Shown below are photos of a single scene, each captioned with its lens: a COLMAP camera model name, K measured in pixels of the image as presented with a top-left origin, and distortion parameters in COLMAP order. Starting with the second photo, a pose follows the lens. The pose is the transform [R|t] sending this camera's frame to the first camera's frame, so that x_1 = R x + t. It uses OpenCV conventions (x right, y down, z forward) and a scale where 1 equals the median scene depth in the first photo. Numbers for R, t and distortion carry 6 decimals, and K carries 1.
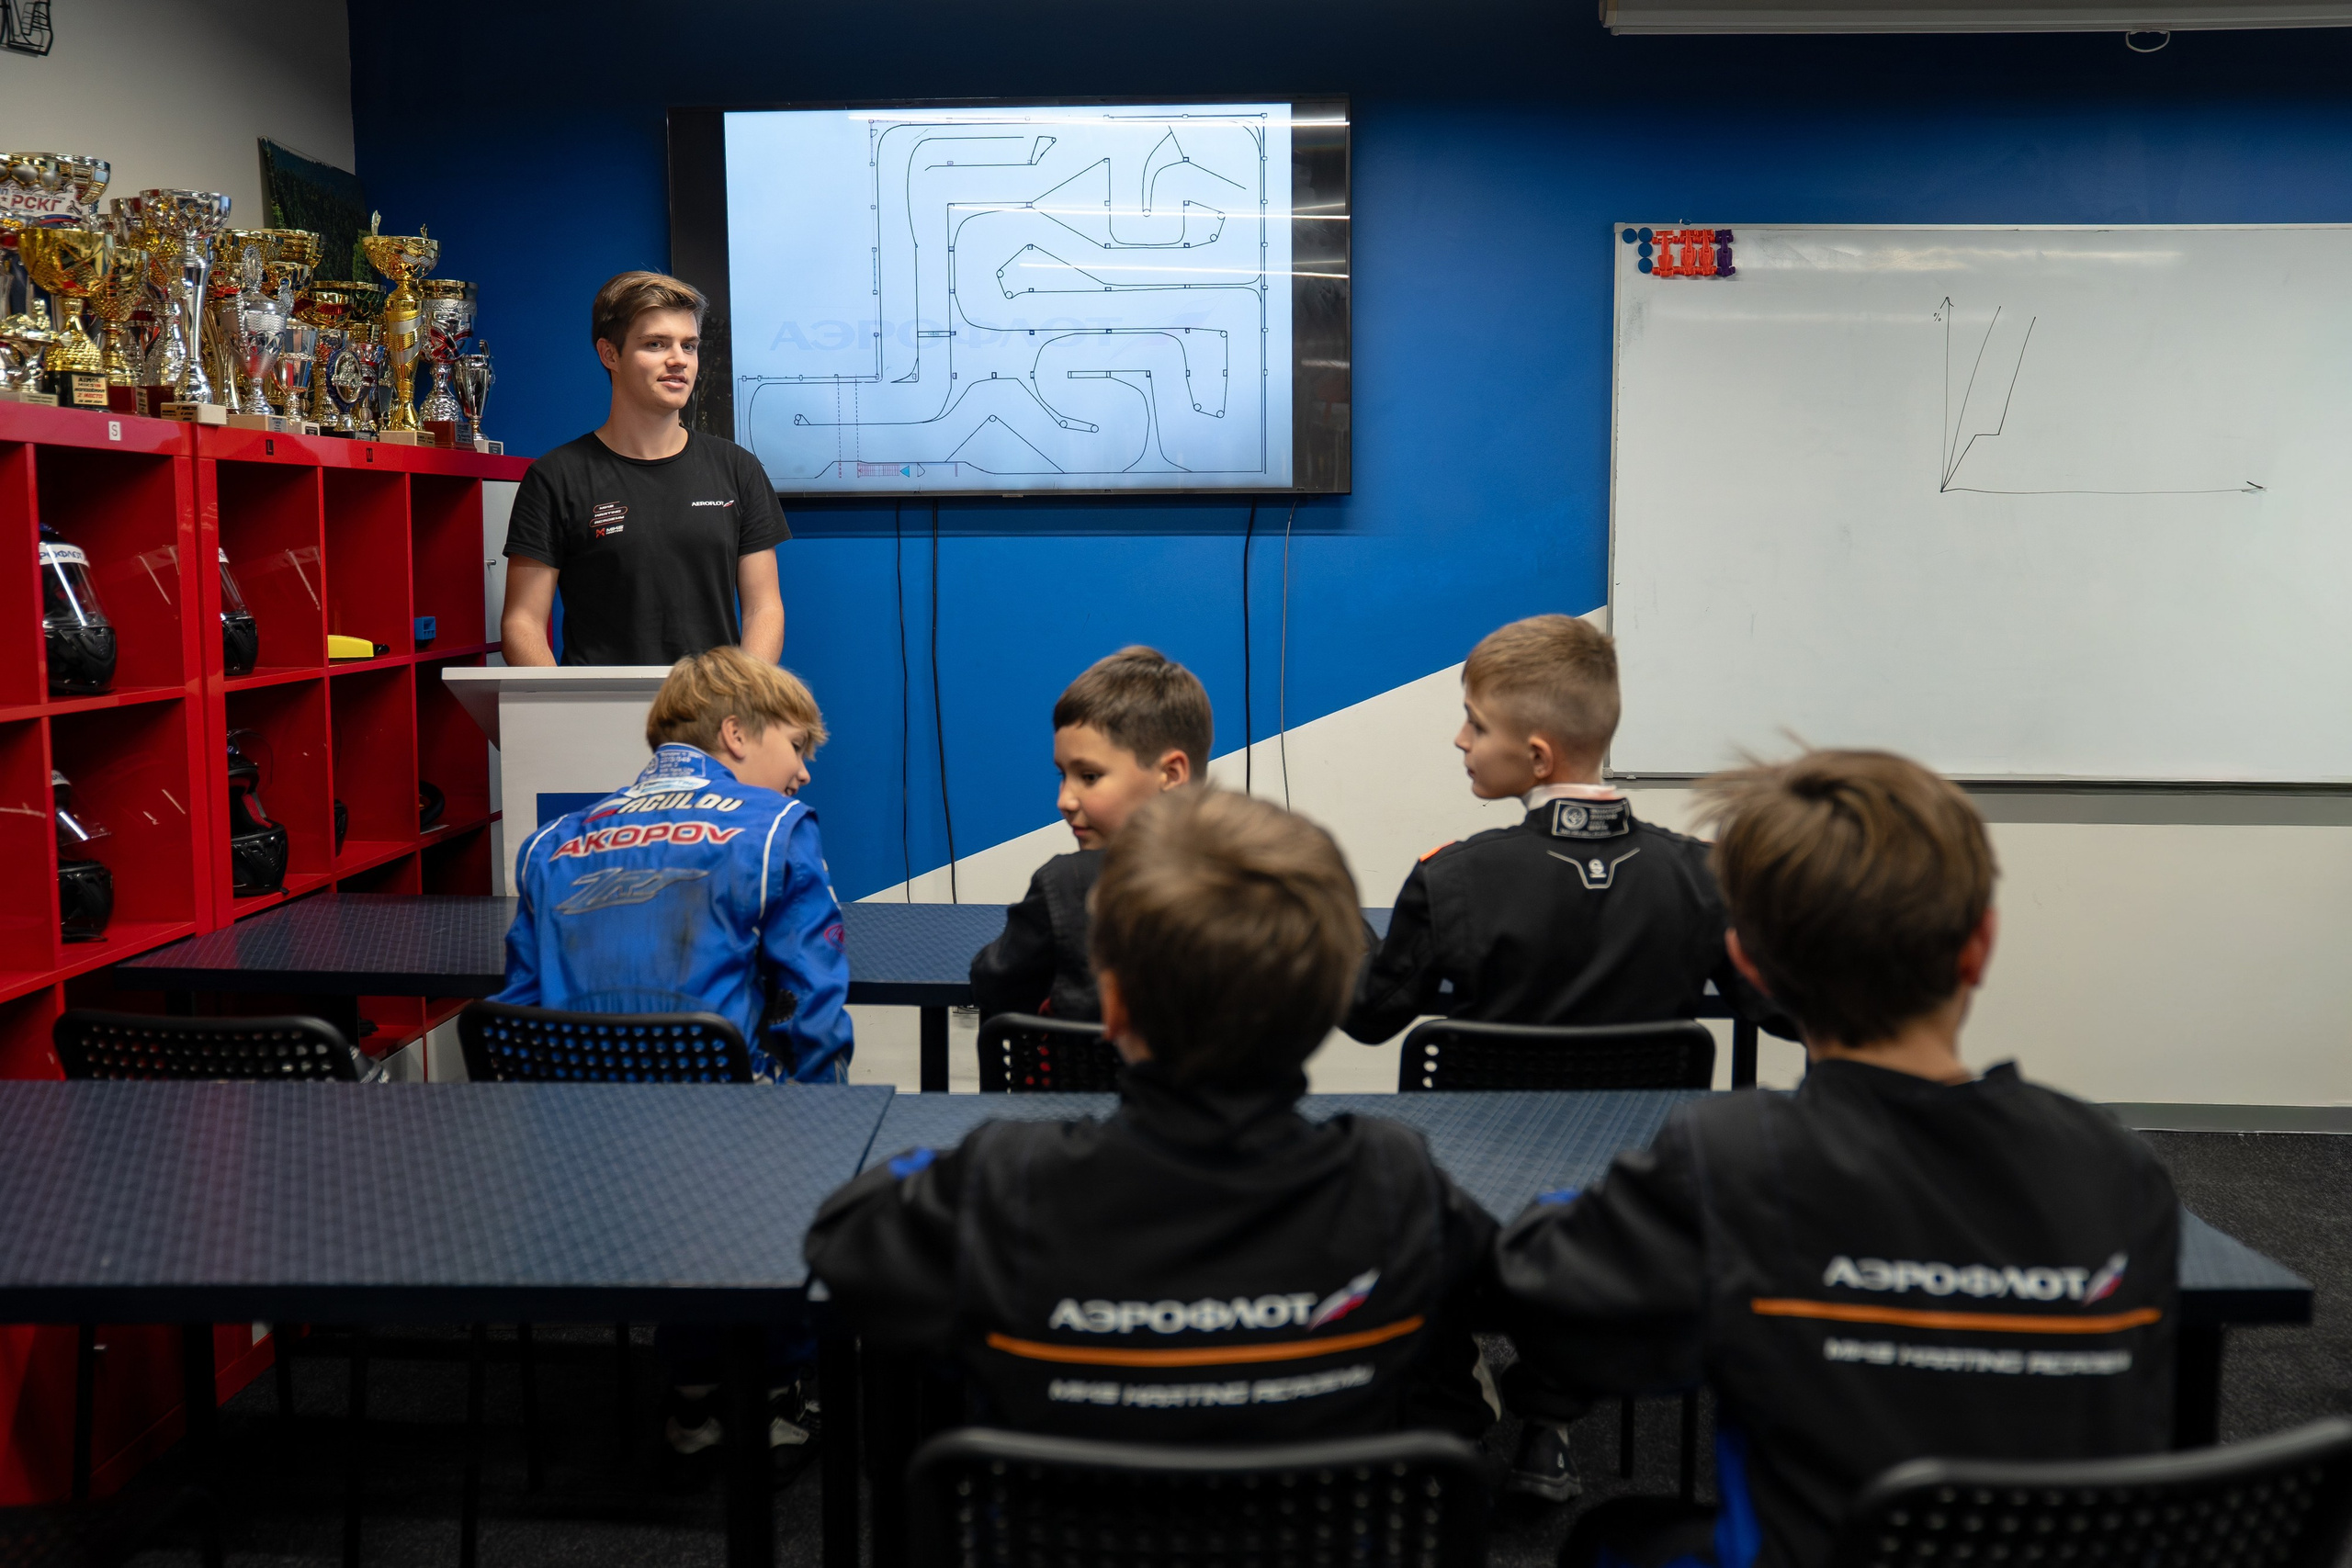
lens RADIAL K [[2058.6, 0, 1176.0], [0, 2058.6, 784.0], [0, 0, 1]] dist [-0.075041, 0.138463]
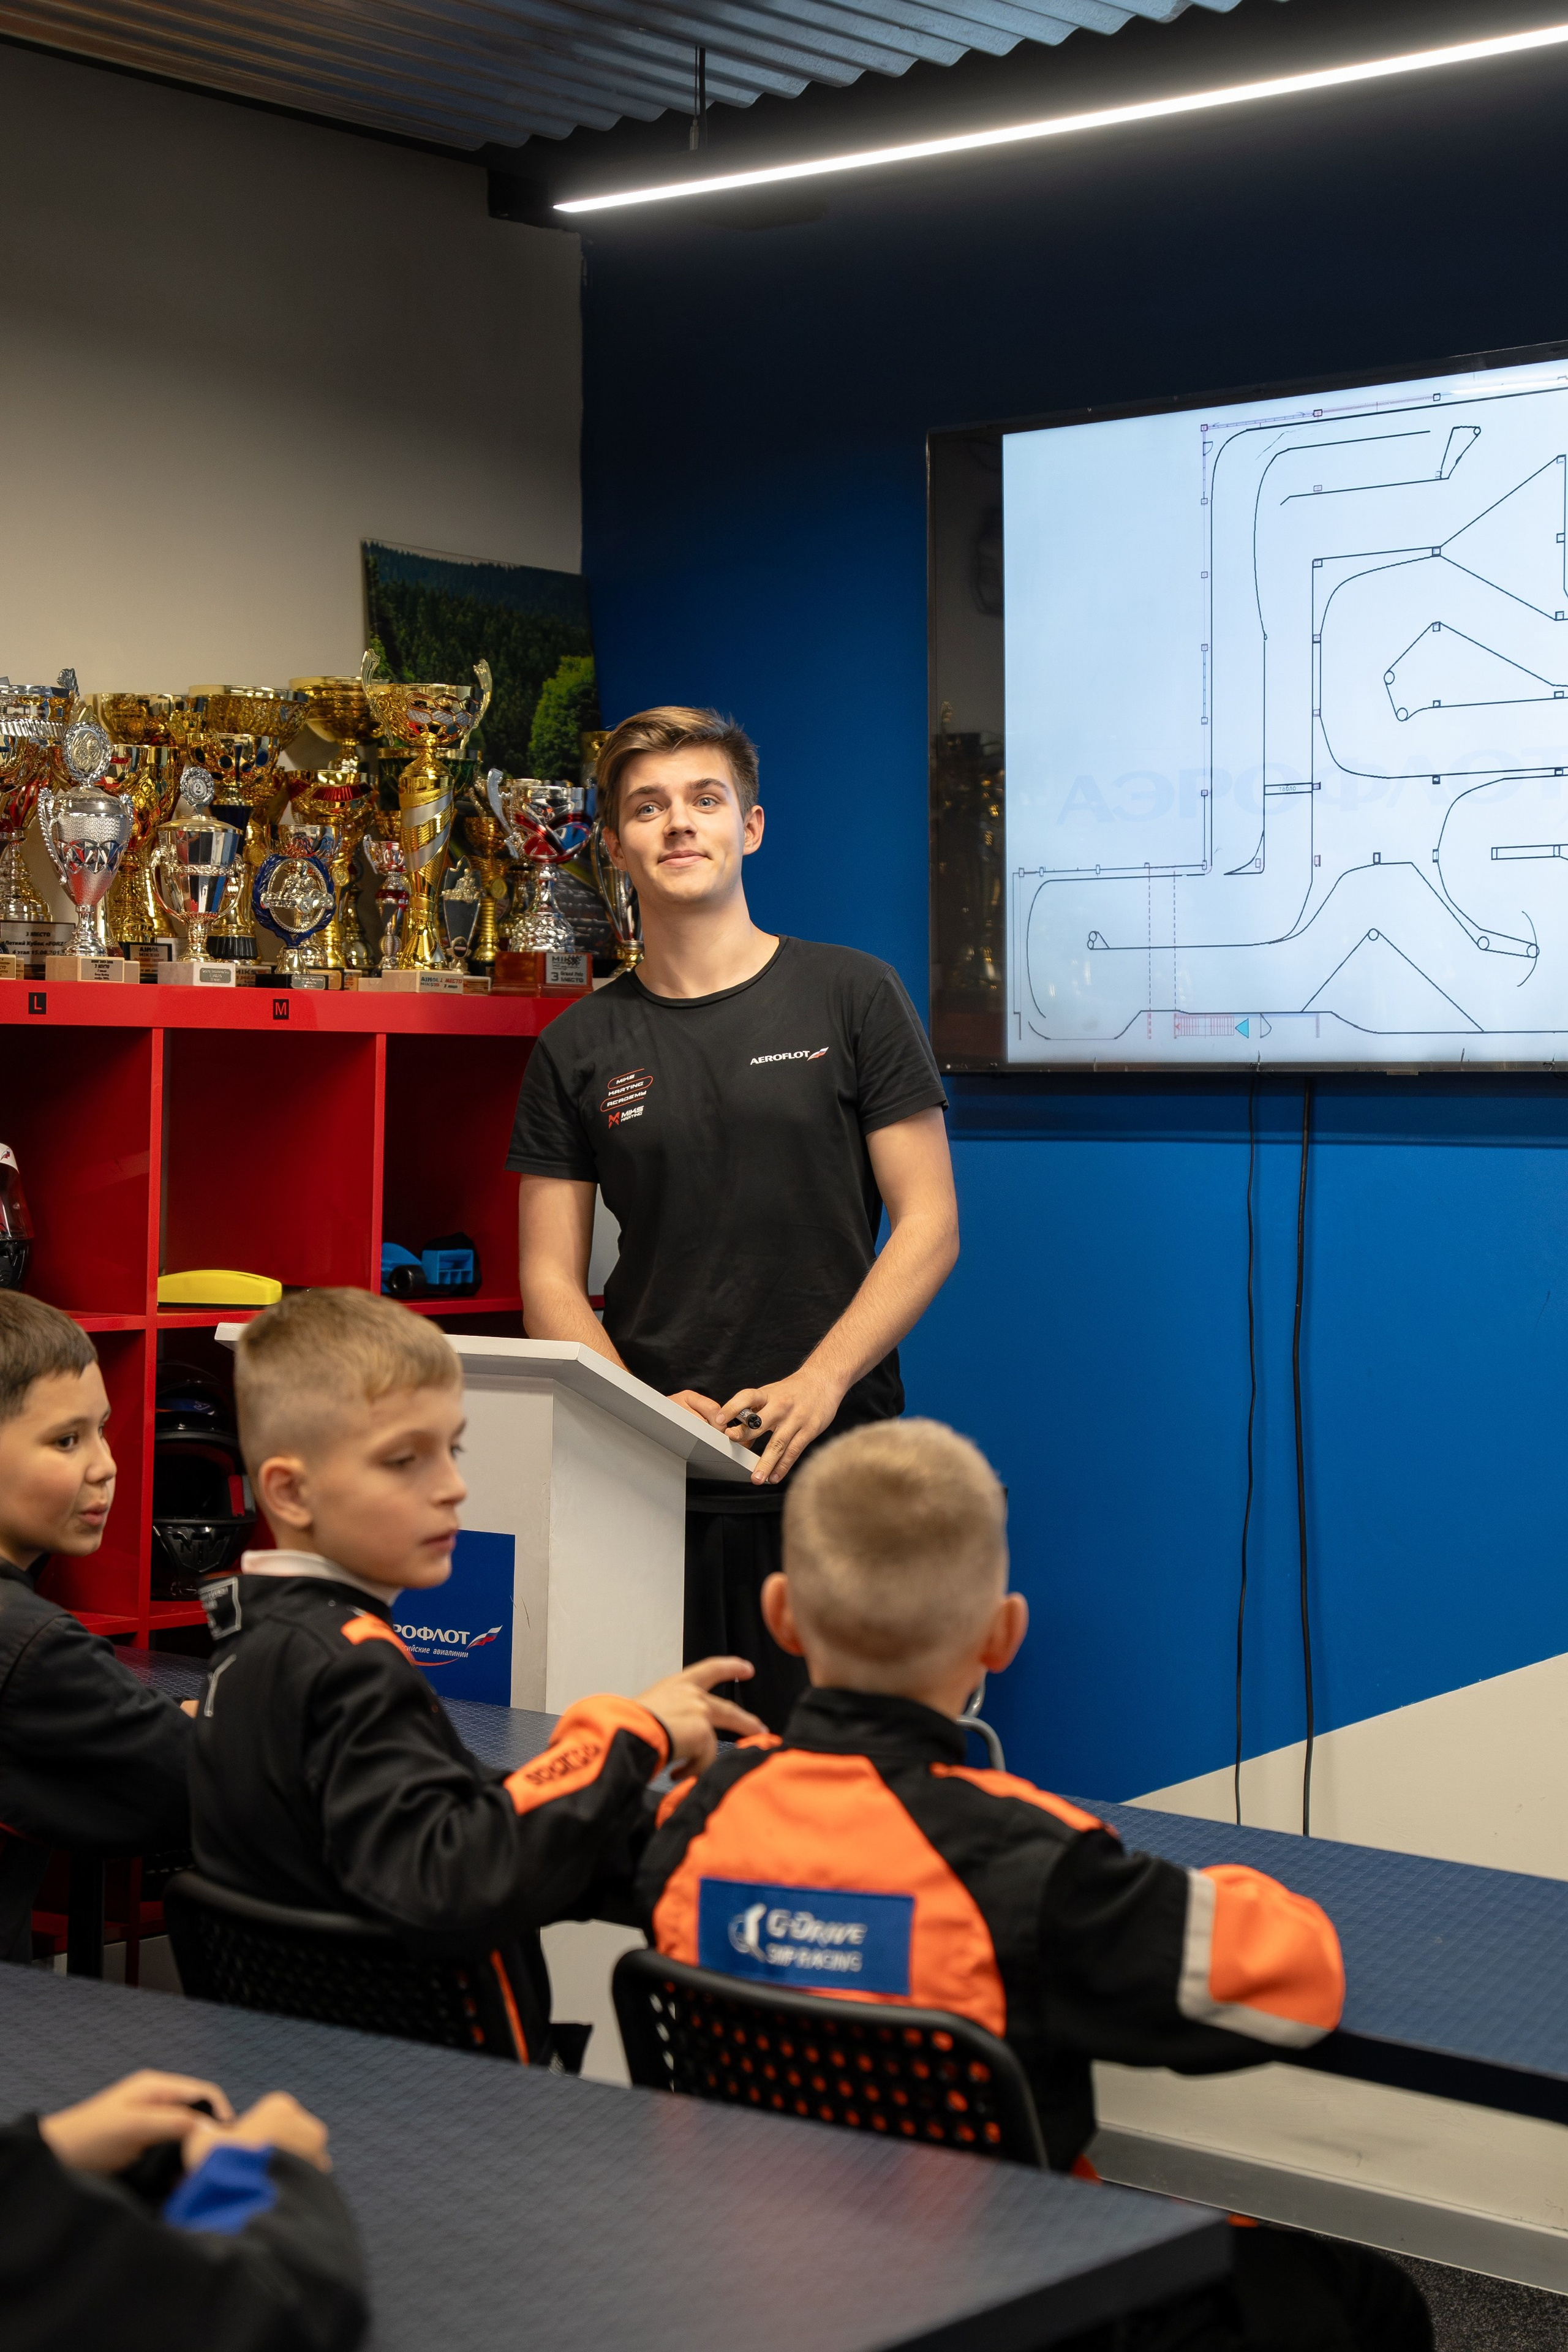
lens RADIAL K [[4209.7, 0, 781.2], [0, 4209.7, 1132.0], [0, 0, 1]] dist [0.248610, 0.047127]
pose [[0.771283, 0.016807, -0.636270, 0.521428], [-0.088534, 0.992766, -0.081096, -0.017301], [0.630305, 0.118880, 0.767192, 0.022042]]
